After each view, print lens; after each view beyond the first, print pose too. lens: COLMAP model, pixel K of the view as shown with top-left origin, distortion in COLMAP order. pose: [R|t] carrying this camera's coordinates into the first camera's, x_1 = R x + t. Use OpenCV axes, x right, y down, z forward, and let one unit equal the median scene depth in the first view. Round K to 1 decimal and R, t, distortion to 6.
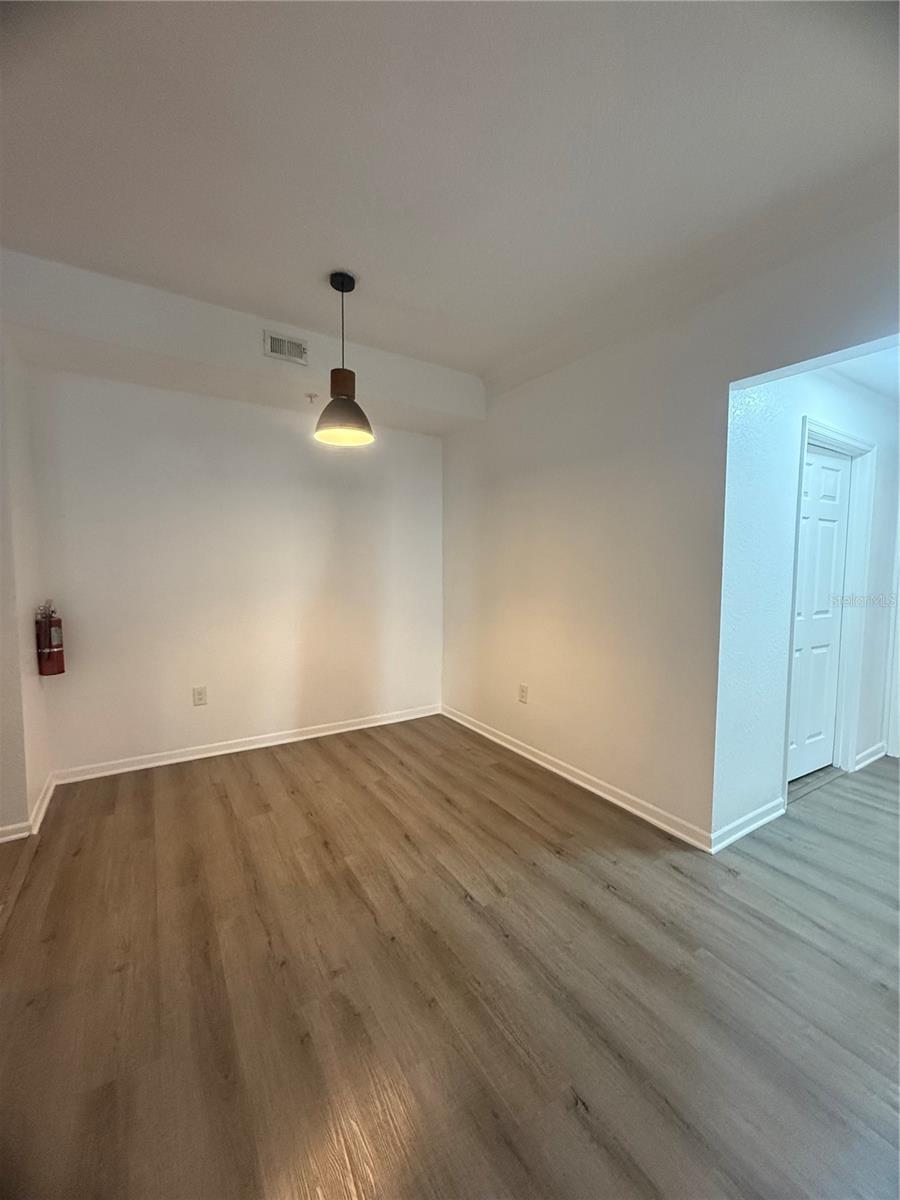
lens RADIAL K [[476.1, 0, 452.2], [0, 476.1, 602.5], [0, 0, 1]] dist [-0.002677, 0.000442]
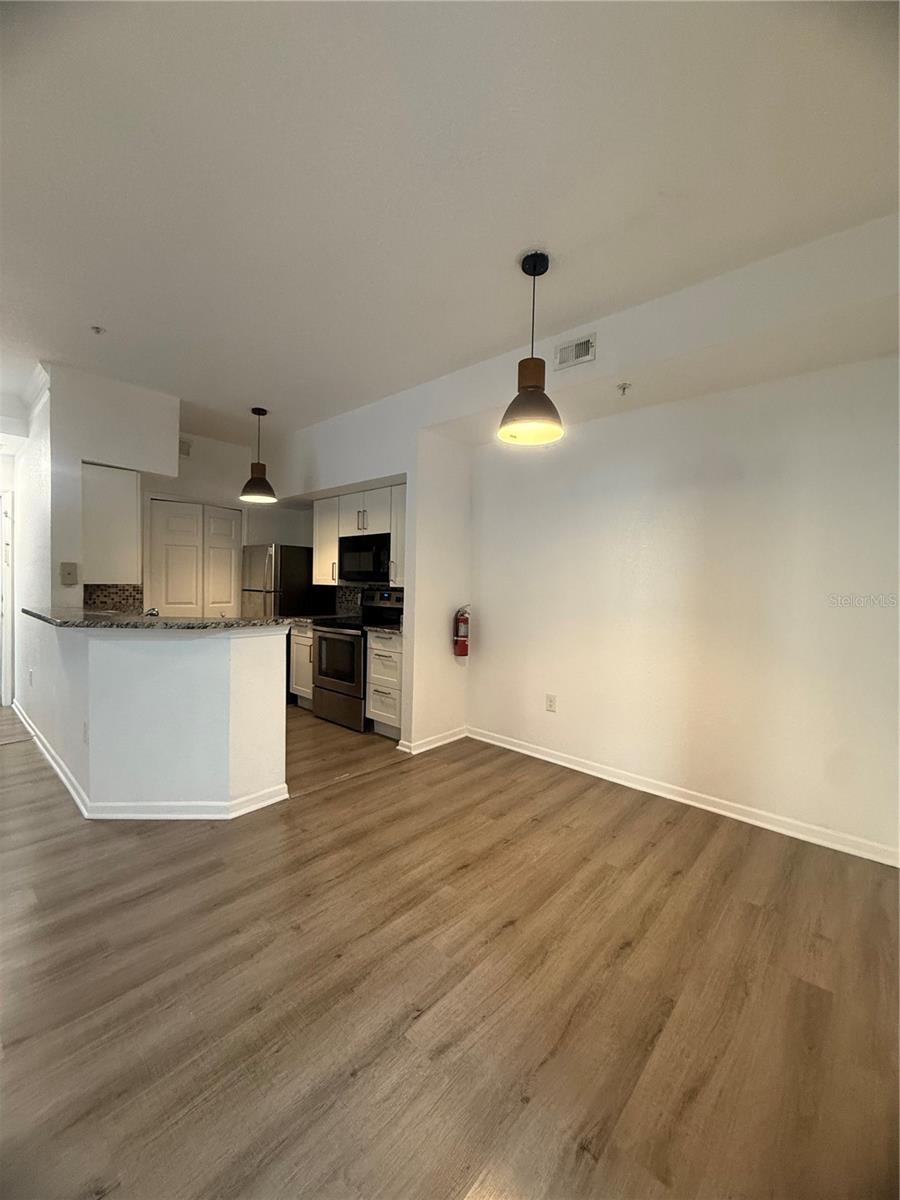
lens RADIAL K [[476.1, 0, 448.5], [0, 476.1, 597.1], [0, 0, 1]] dist [-0.002677, 0.000442]
pose [[0.264651, 0.027951, -0.963939, 0.589533], [-0.099461, 0.995040, 0.001546, -0.027535], [0.959201, 0.095465, 0.266118, 0.621841]]
